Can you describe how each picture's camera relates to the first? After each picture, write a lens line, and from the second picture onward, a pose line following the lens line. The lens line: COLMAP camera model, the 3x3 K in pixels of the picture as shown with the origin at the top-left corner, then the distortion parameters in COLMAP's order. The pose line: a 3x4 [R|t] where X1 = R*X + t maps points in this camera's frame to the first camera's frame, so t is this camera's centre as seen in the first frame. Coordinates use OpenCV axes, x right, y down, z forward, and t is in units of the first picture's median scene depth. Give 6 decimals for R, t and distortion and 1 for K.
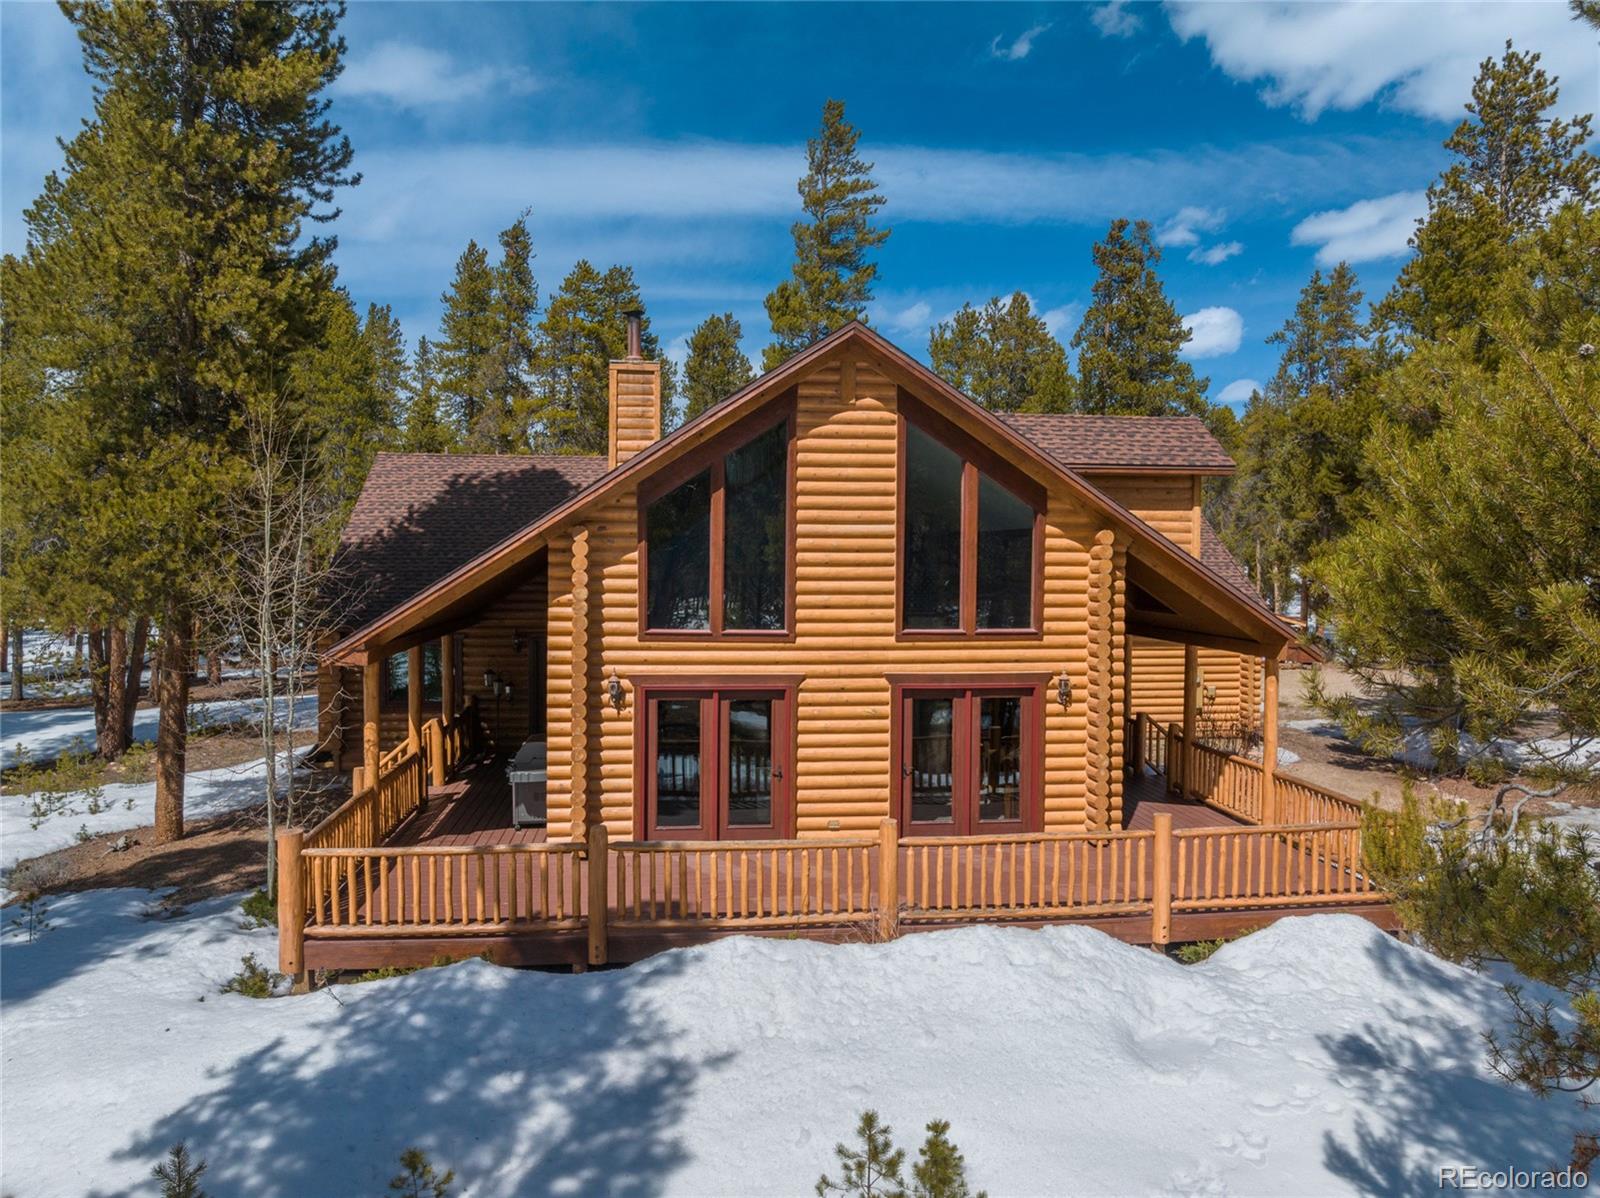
lens RADIAL K [[1126.6, 0, 787.9], [0, 1126.6, 601.8], [0, 0, 1]] dist [-0.049204, -0.009269]
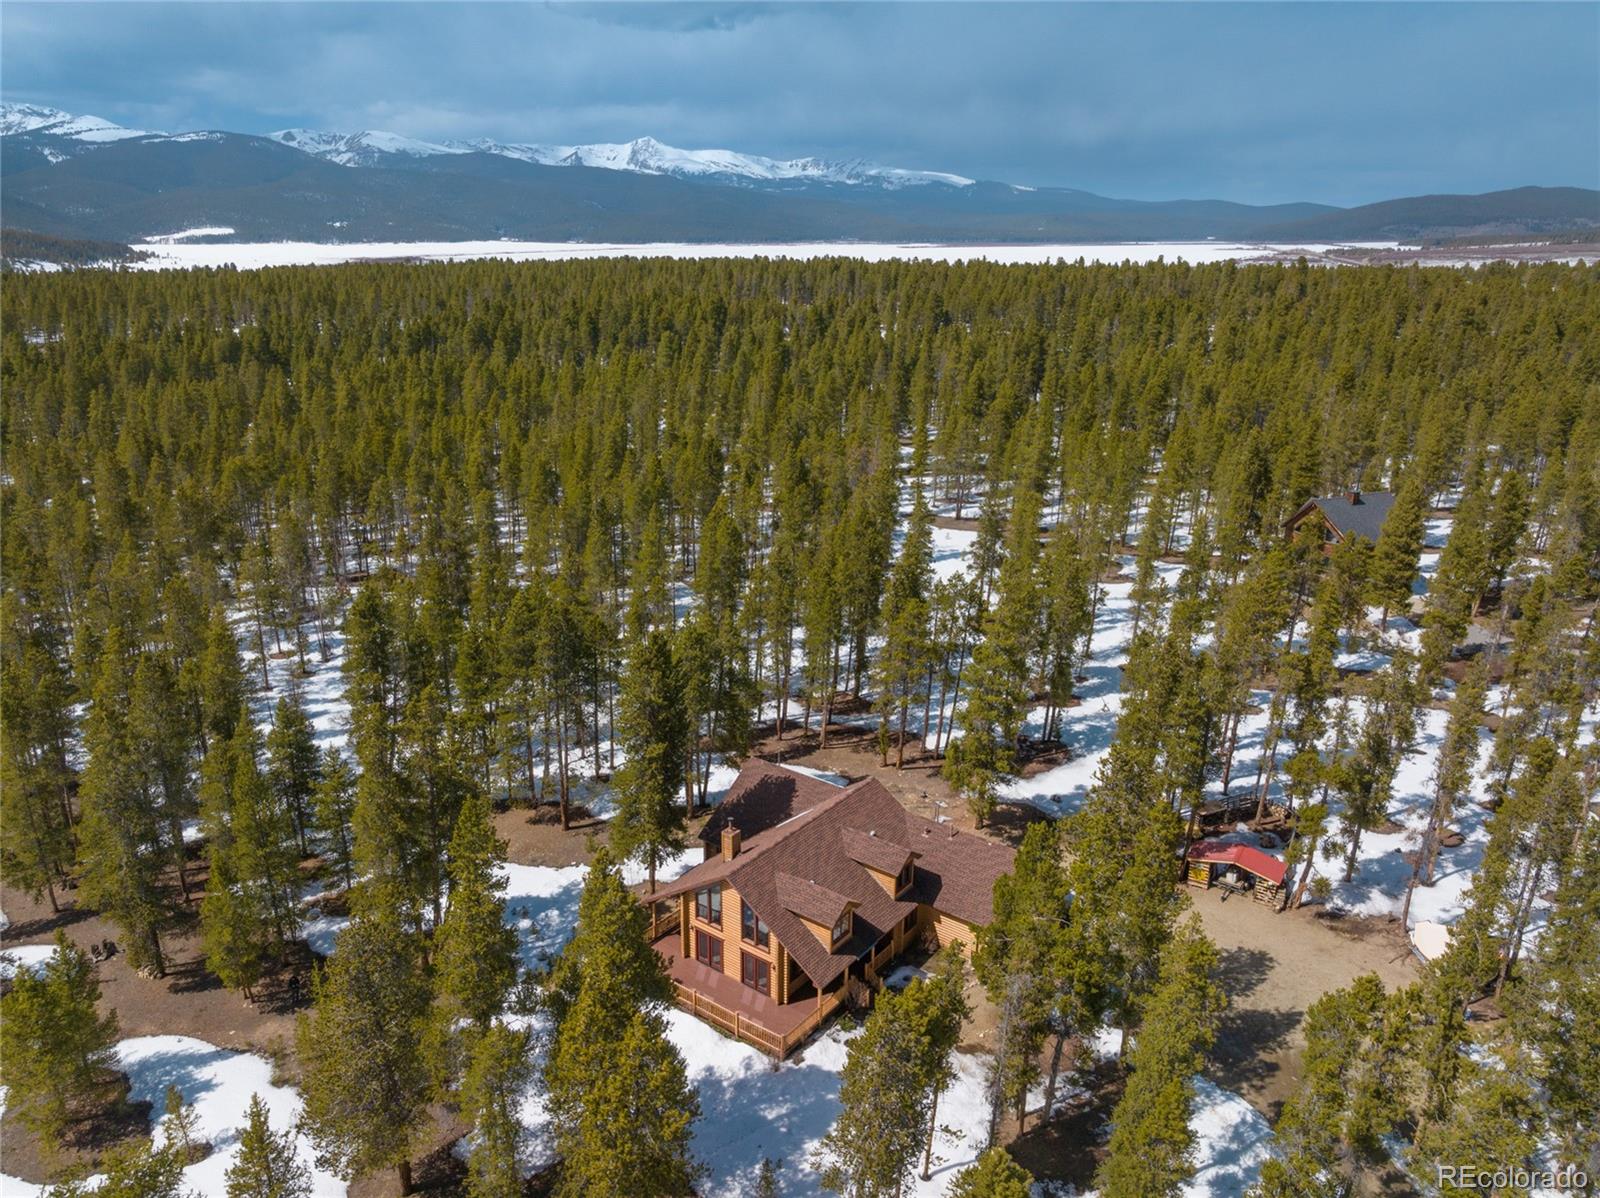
lens RADIAL K [[1126.6, 0, 791.8], [0, 1126.6, 589.0], [0, 0, 1]] dist [-0.049204, -0.009269]
pose [[0.722760, 0.203015, -0.660607, 2.719812], [-0.025993, 0.963189, 0.267565, -2.343851], [0.690610, -0.176214, 0.701432, -1.554068]]
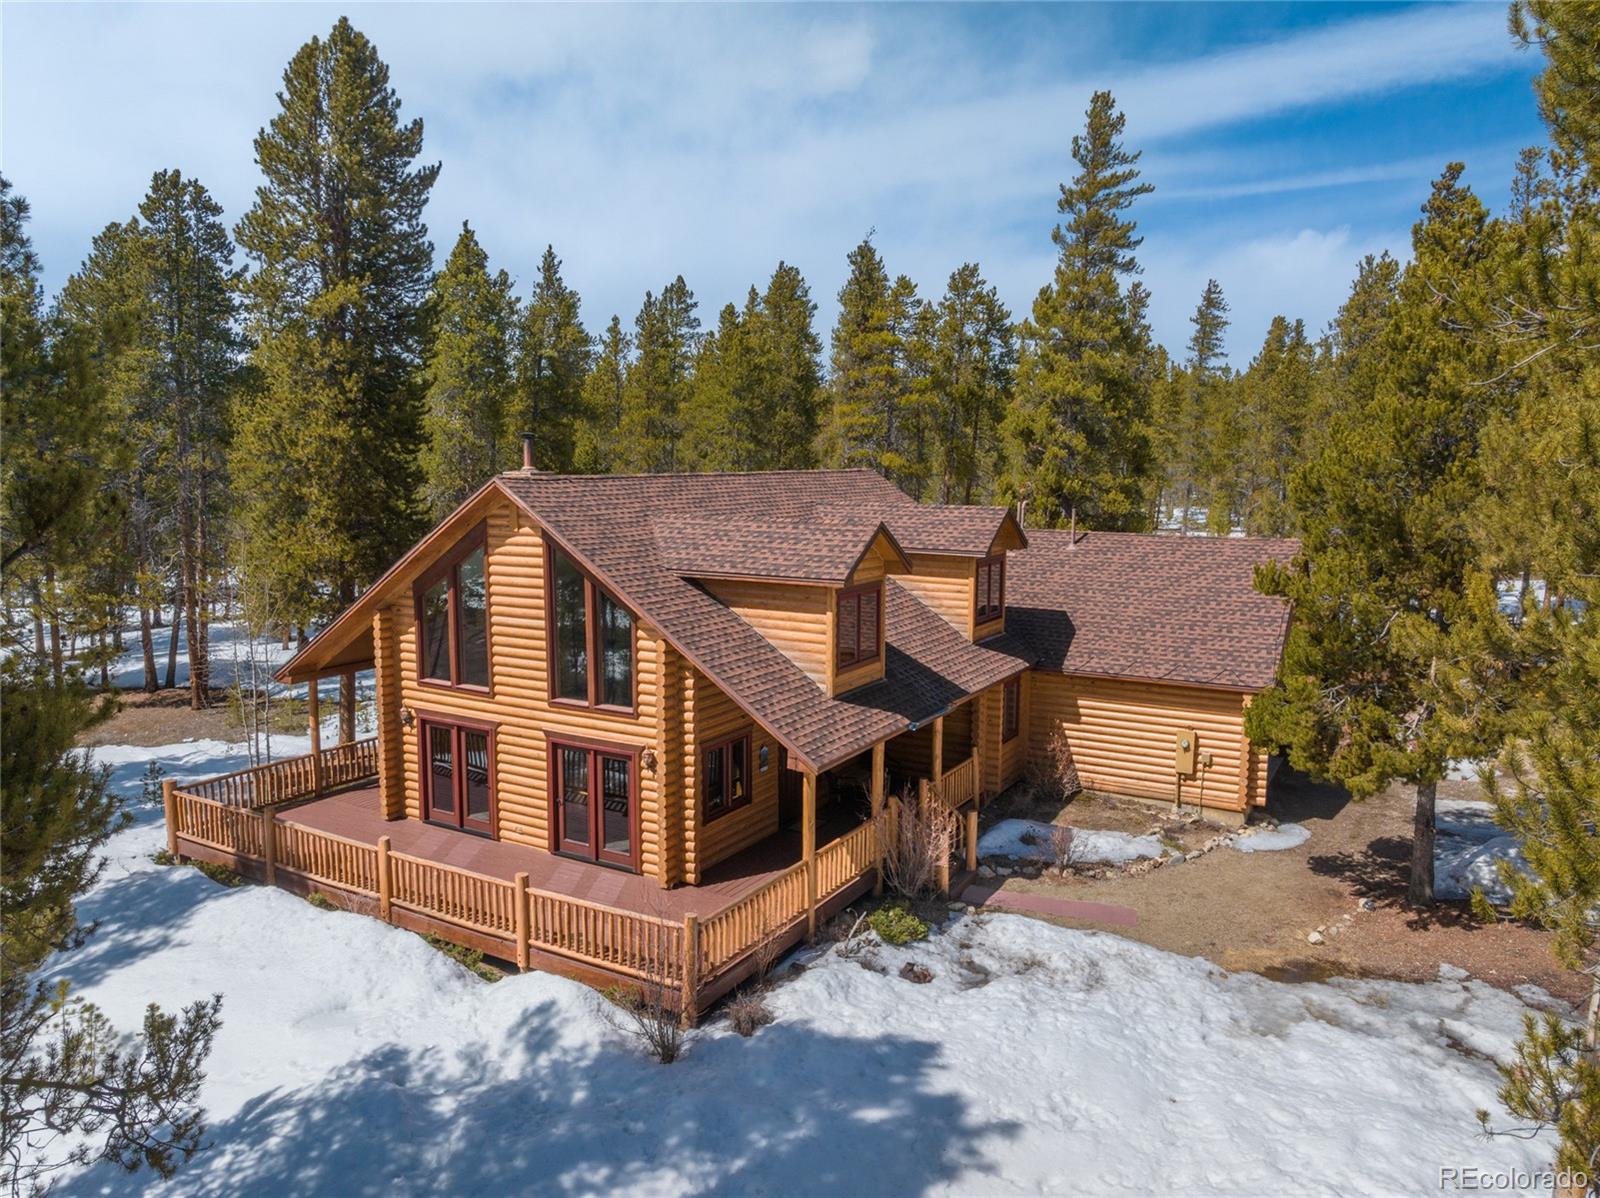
lens RADIAL K [[1126.6, 0, 804.9], [0, 1126.6, 601.0], [0, 0, 1]] dist [-0.049204, -0.009269]
pose [[0.806086, 0.073497, -0.587216, 1.131112], [-0.026627, 0.995757, 0.088080, -0.218804], [0.591199, -0.055365, 0.804623, 0.108361]]
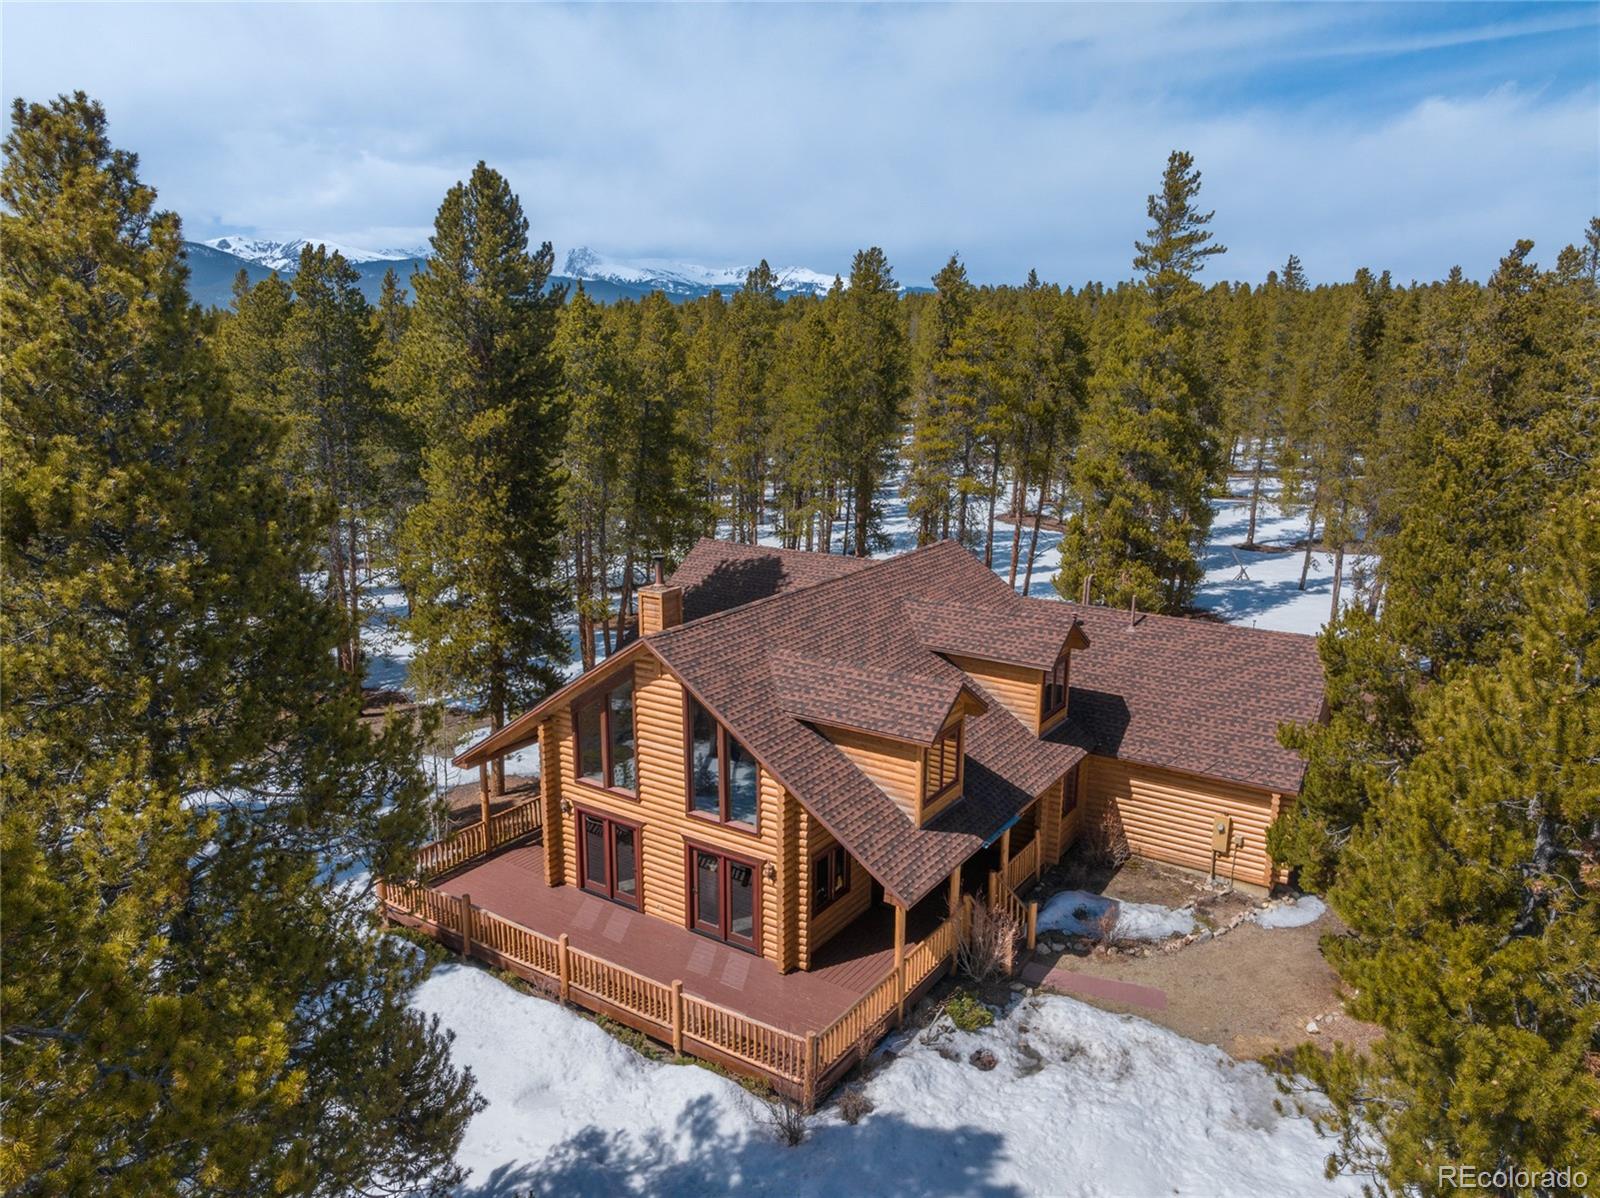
lens RADIAL K [[1126.6, 0, 797.7], [0, 1126.6, 598.6], [0, 0, 1]] dist [-0.049204, -0.009269]
pose [[0.763506, 0.140459, -0.630341, 1.224412], [-0.025790, 0.981914, 0.187561, -0.597553], [0.645286, -0.126948, 0.753320, -0.096702]]
